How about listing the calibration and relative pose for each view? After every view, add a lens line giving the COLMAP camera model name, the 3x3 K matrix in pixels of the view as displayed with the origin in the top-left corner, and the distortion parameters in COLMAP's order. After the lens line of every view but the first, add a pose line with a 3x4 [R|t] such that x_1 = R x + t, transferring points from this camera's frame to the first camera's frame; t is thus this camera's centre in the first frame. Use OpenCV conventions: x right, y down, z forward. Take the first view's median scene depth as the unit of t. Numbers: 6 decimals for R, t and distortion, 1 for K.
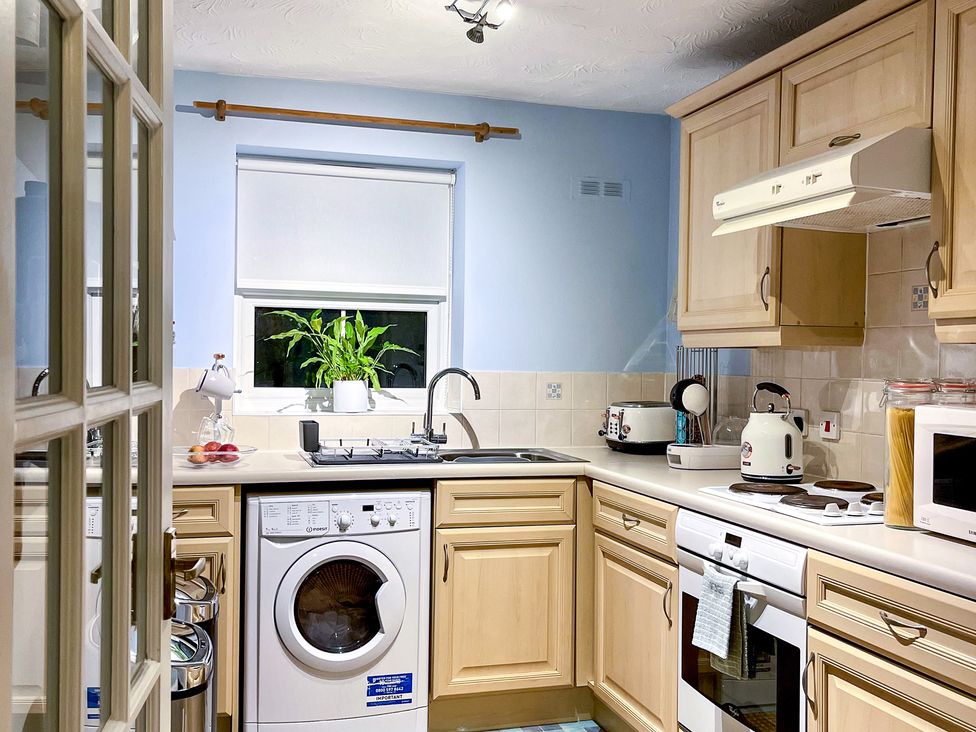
lens RADIAL K [[1002.3, 0, 488.0], [0, 1002.3, 366.0], [0, 0, 1]] dist [0.079200, -0.103130]
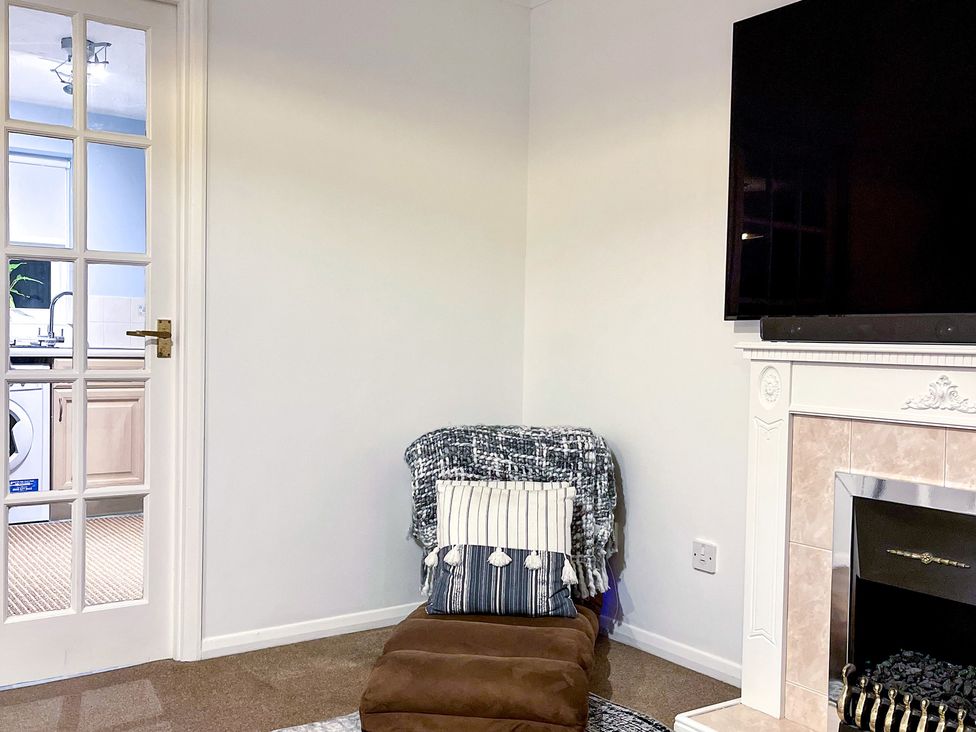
lens RADIAL K [[1002.3, 0, 488.0], [0, 1002.3, 366.0], [0, 0, 1]] dist [0.079200, -0.103130]
pose [[0.950113, -0.009282, 0.311768, 0.100939], [0.002115, 0.999726, 0.023318, 0.089425], [-0.311899, -0.021495, 0.949872, -0.731613]]
